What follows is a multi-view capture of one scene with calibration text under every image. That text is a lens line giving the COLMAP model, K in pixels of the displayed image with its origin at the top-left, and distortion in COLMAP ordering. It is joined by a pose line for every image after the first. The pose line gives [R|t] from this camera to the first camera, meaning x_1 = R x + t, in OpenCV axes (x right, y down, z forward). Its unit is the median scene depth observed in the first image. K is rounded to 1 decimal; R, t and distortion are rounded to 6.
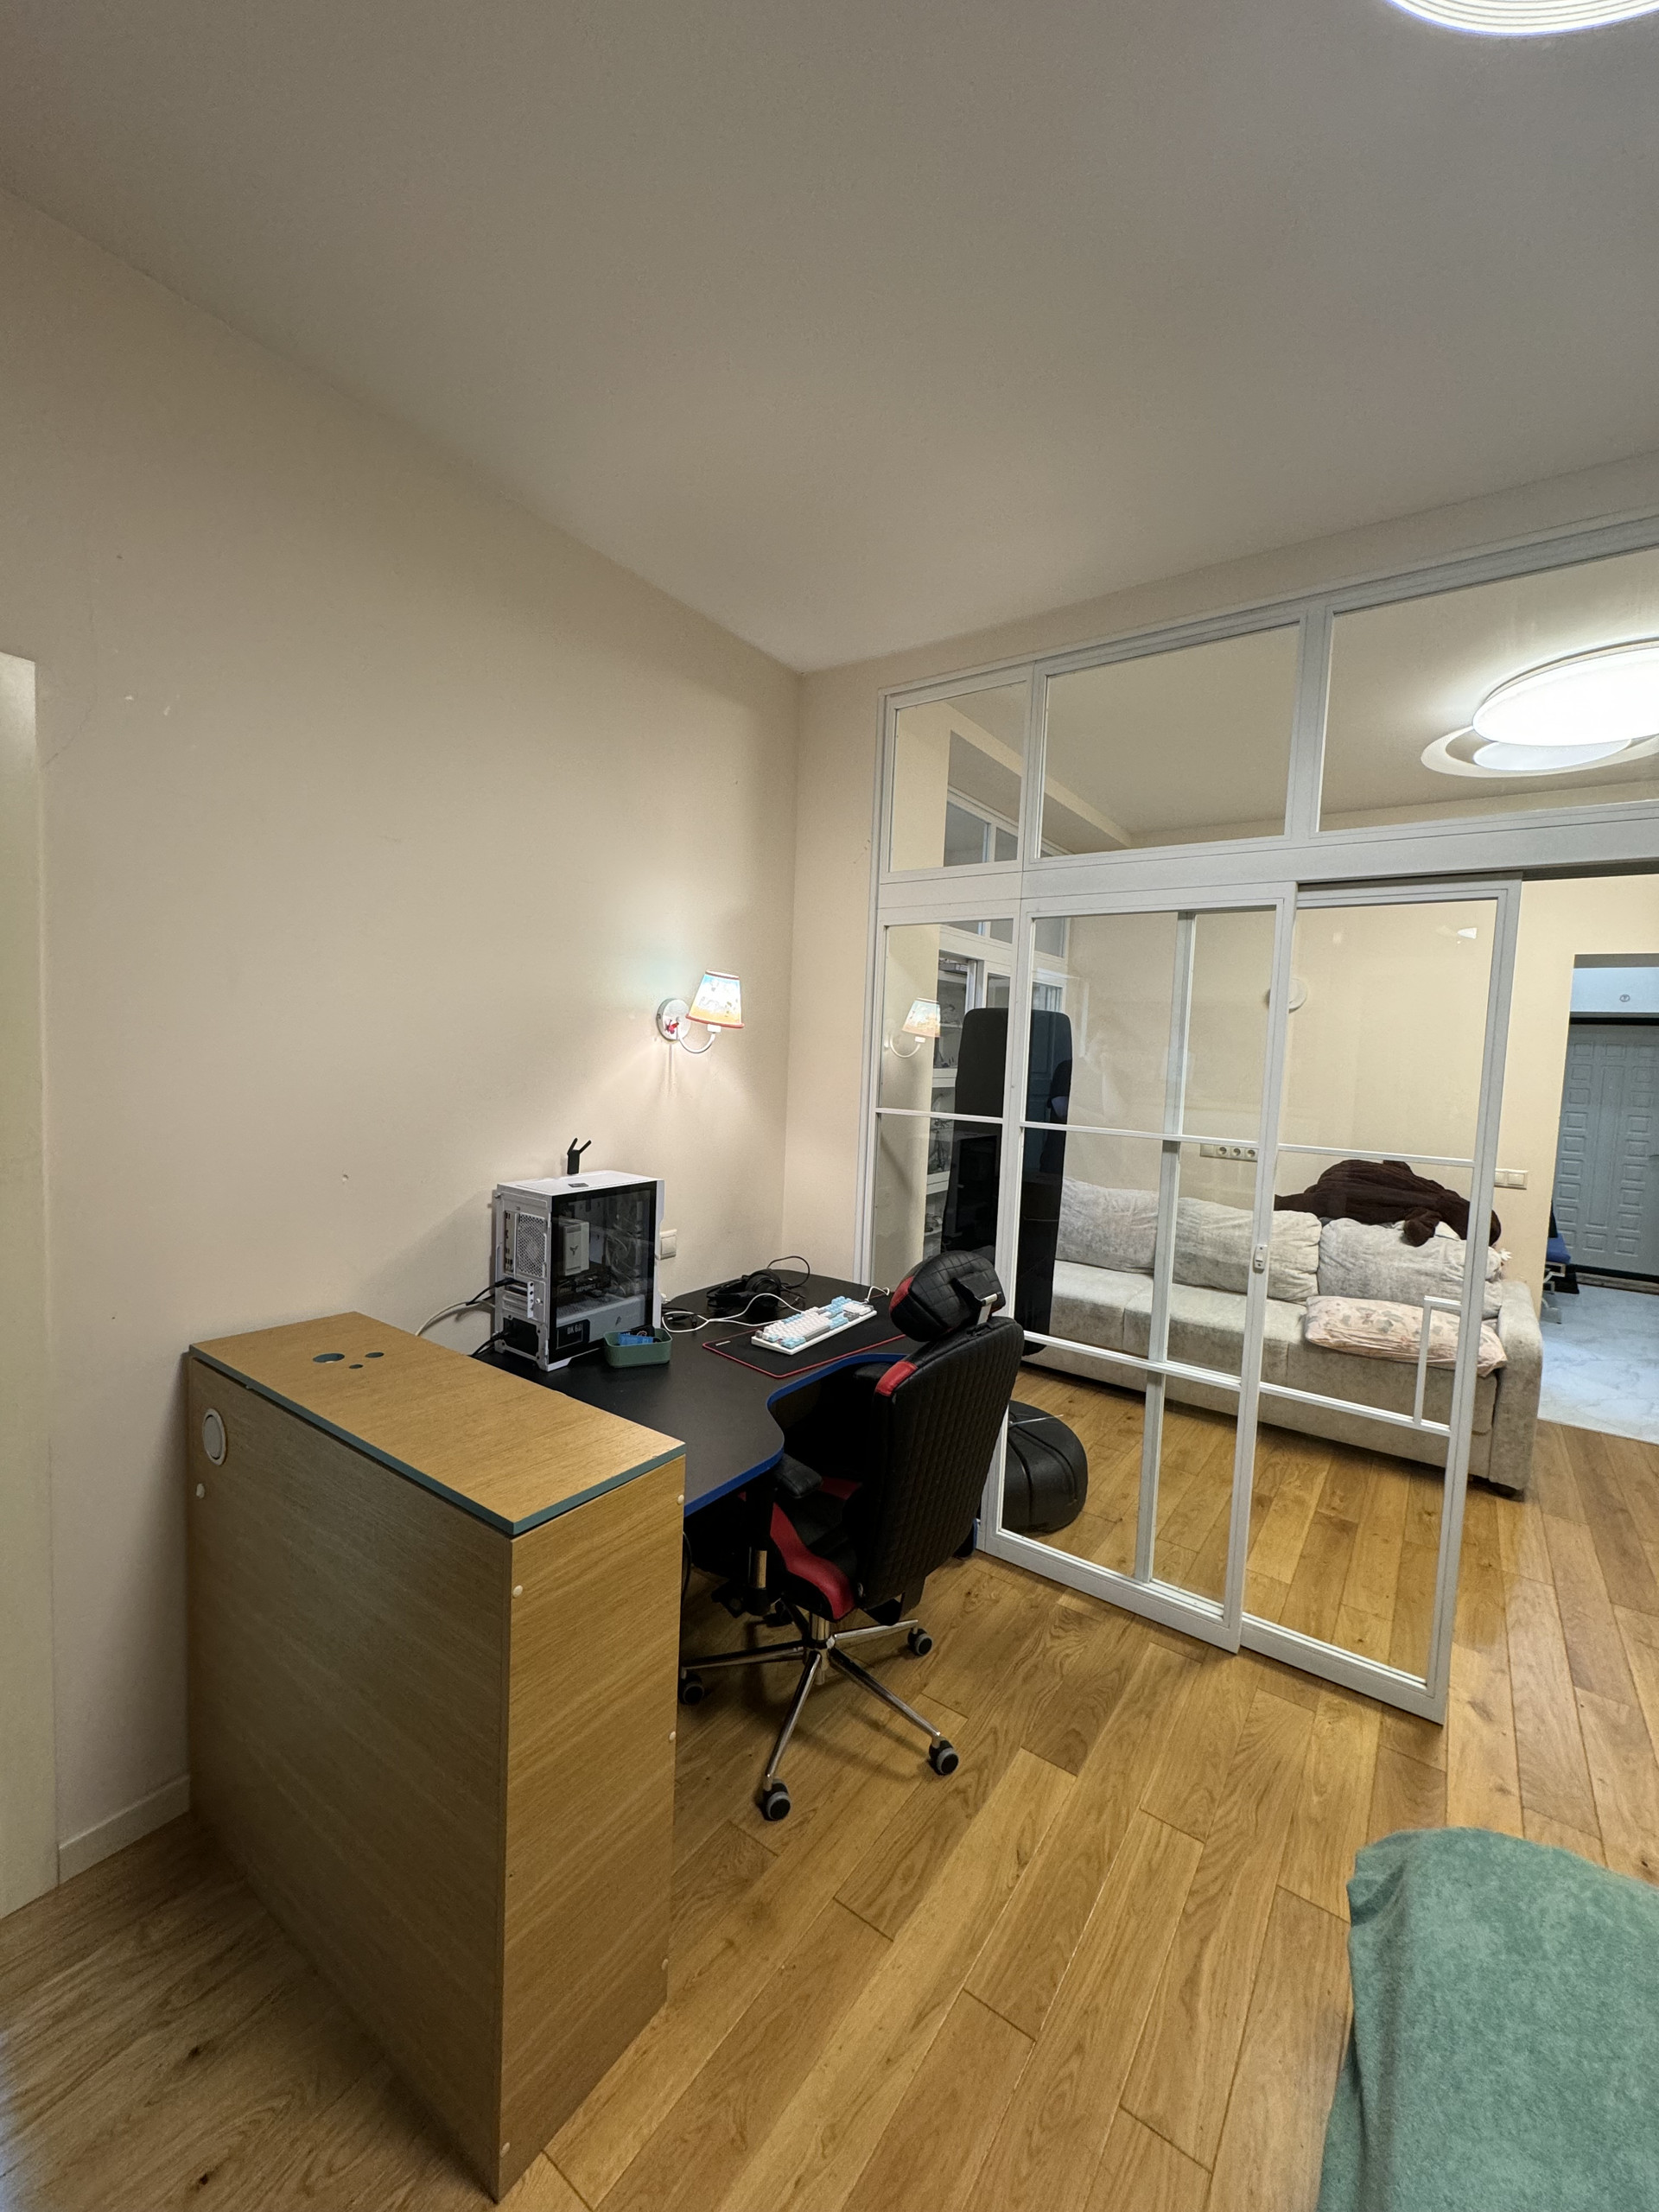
lens RADIAL K [[879.8, 0, 831.5], [0, 879.8, 1102.0], [0, 0, 1]] dist [-0.000547, 0.000203]
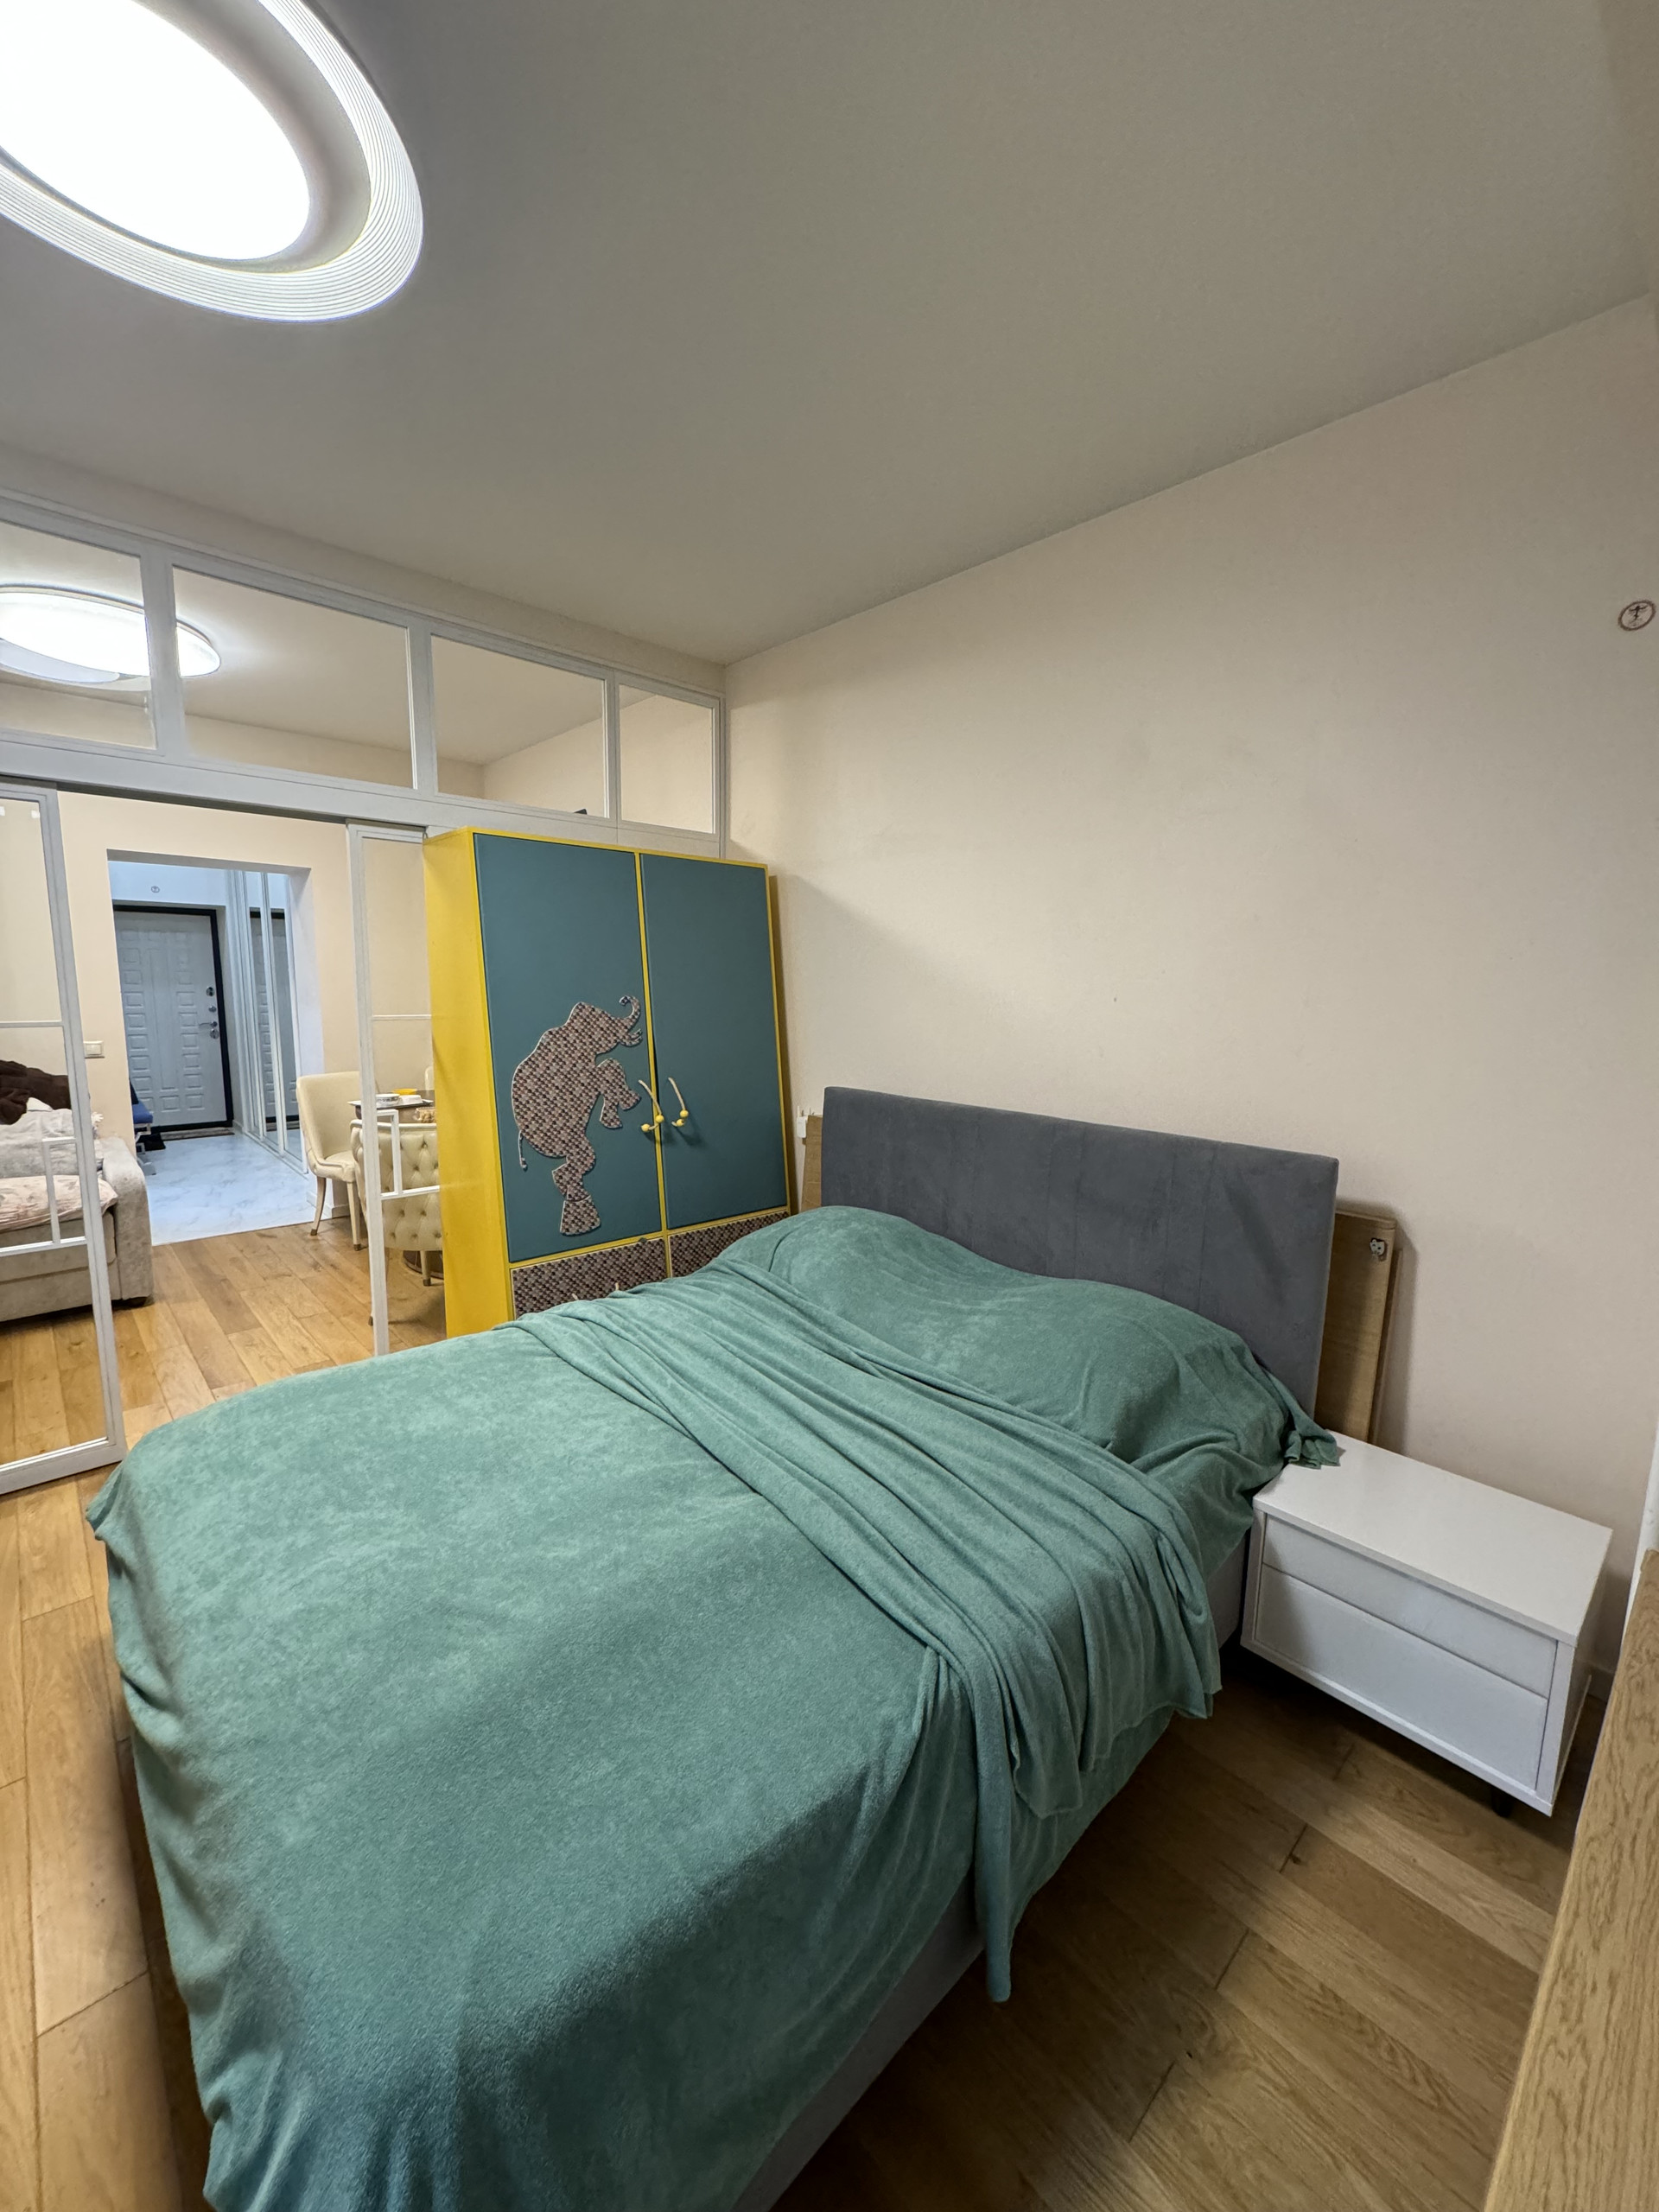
lens RADIAL K [[879.8, 0, 831.5], [0, 879.8, 1102.0], [0, 0, 1]] dist [-0.000547, 0.000203]
pose [[0.196762, -0.178235, 0.964115, -0.160267], [0.056687, 0.983761, 0.170298, 0.018498], [-0.978811, 0.021144, 0.203671, -0.182897]]
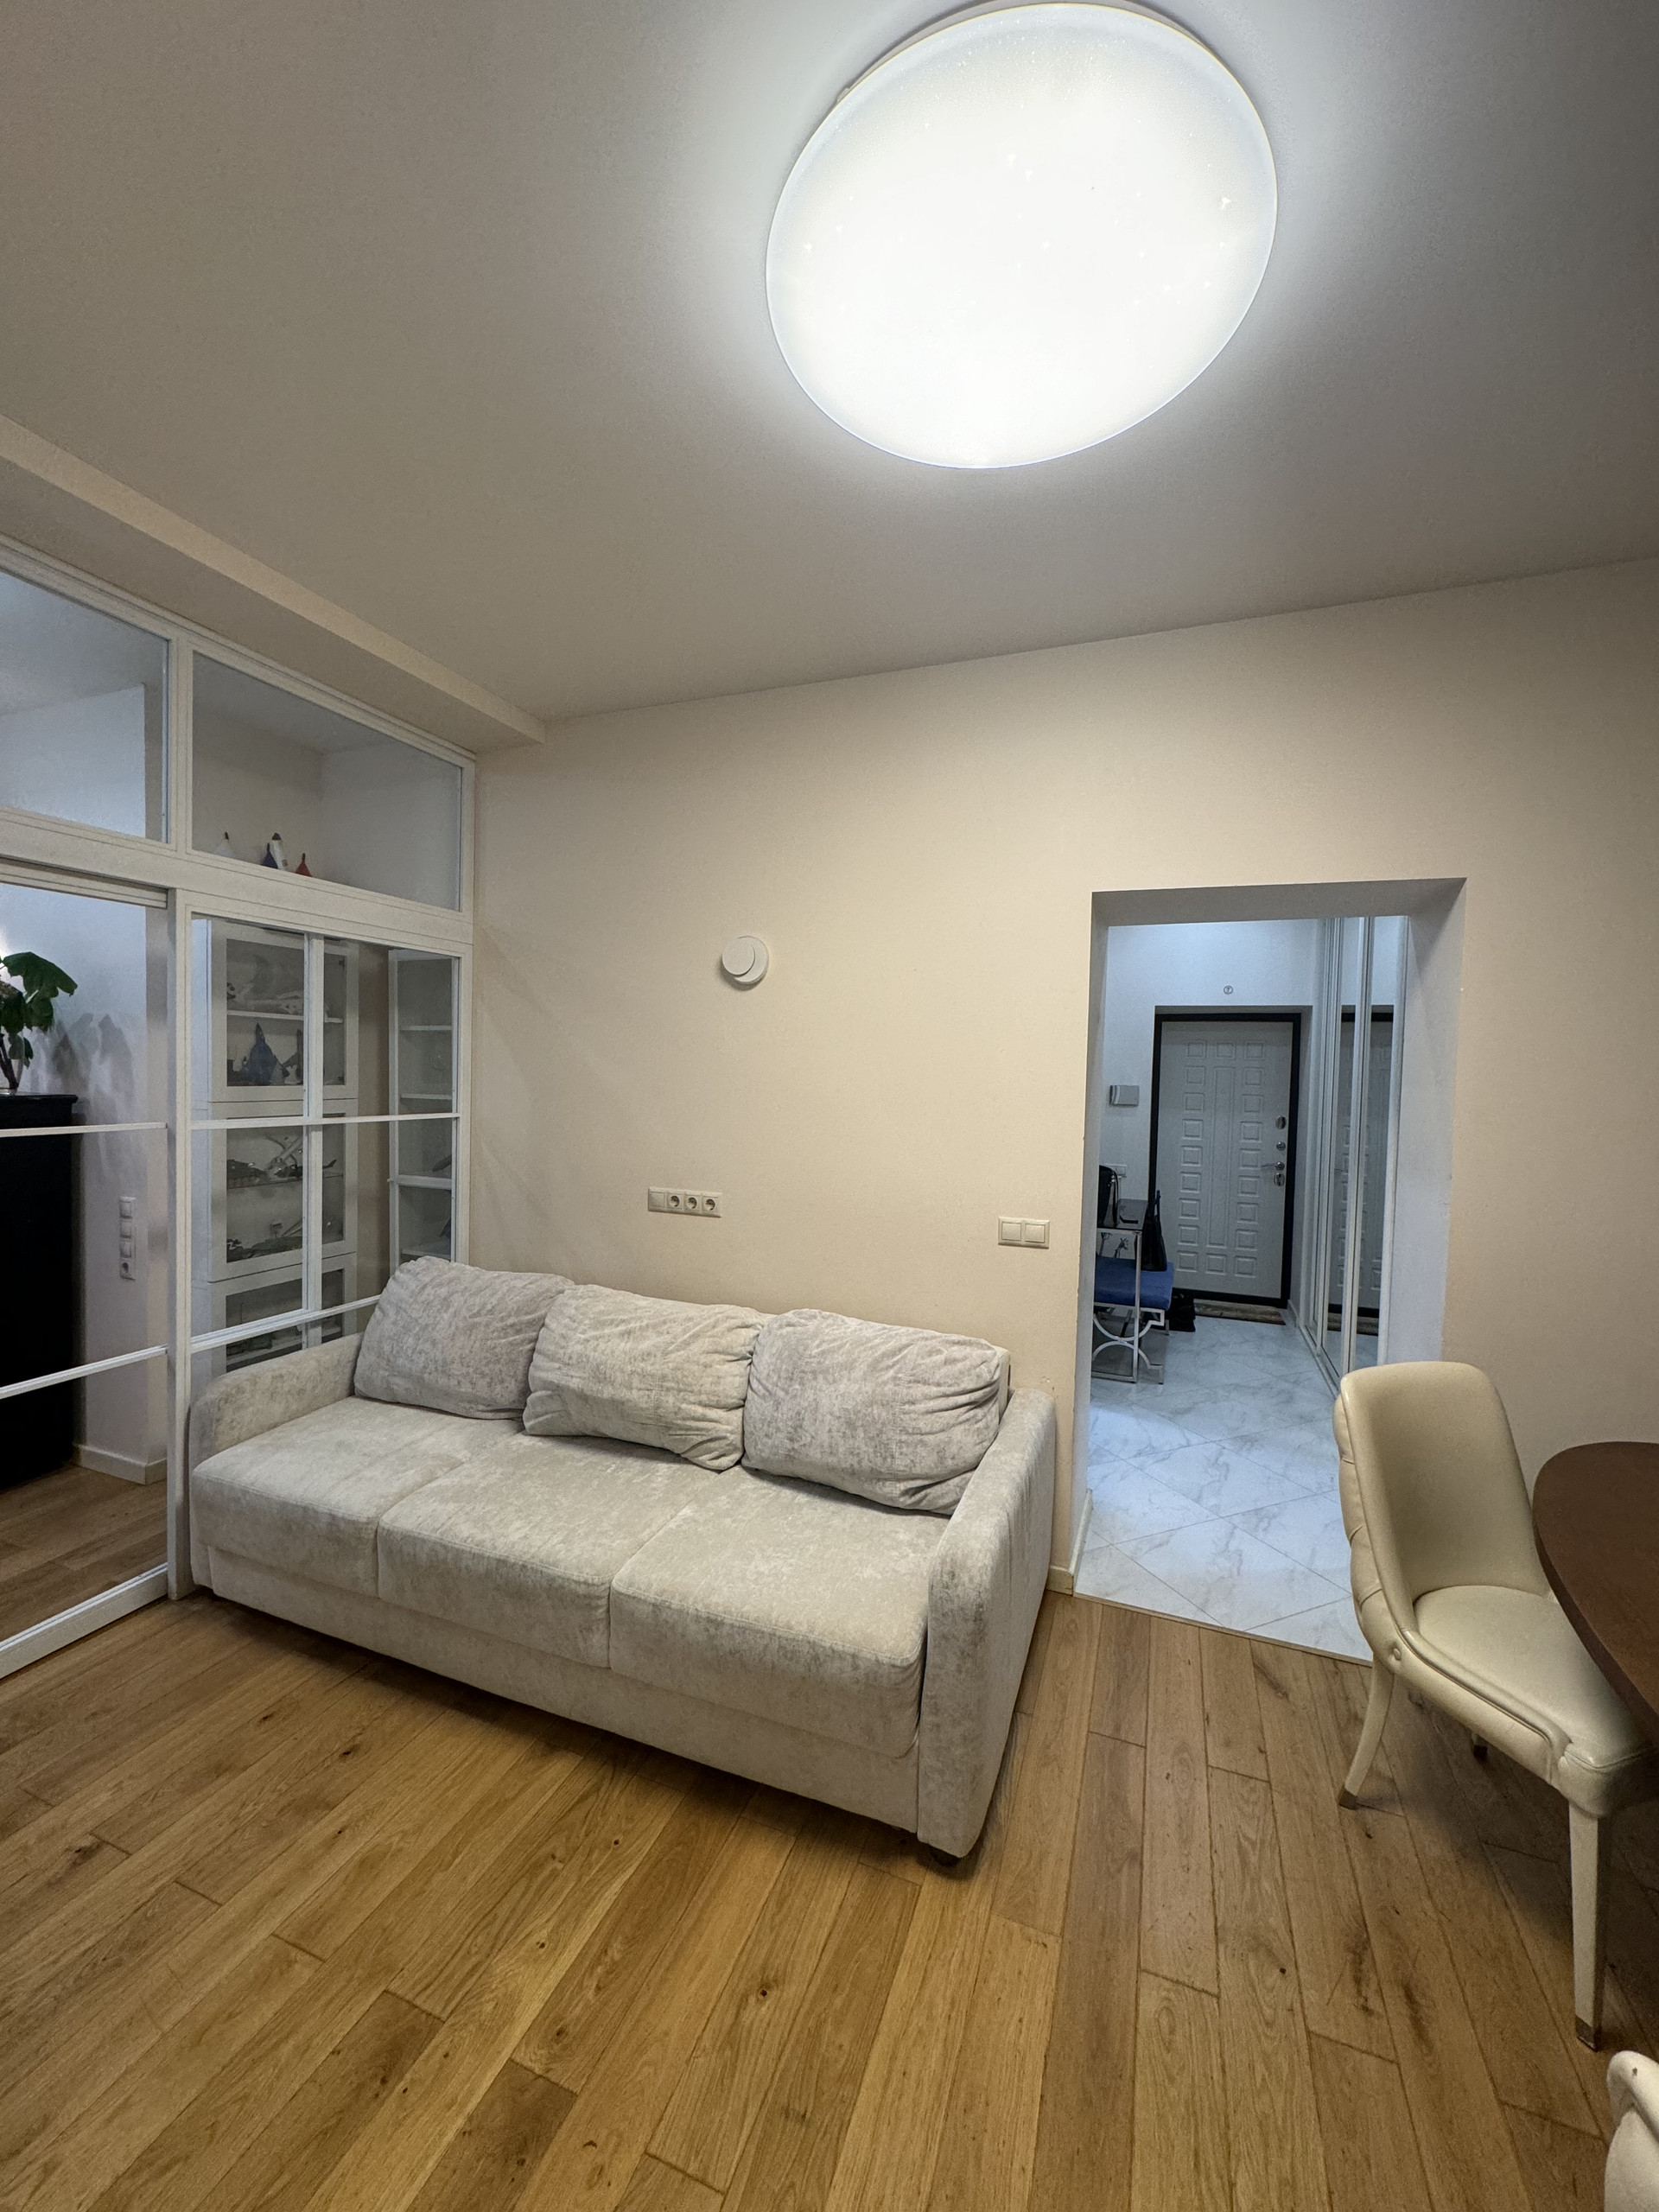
lens RADIAL K [[879.8, 0, 831.5], [0, 879.8, 1102.0], [0, 0, 1]] dist [-0.000547, 0.000203]
pose [[0.966579, -0.023889, 0.255252, 0.561658], [0.030020, 0.999346, -0.020152, -0.002326], [-0.254604, 0.027141, 0.966665, 0.481450]]
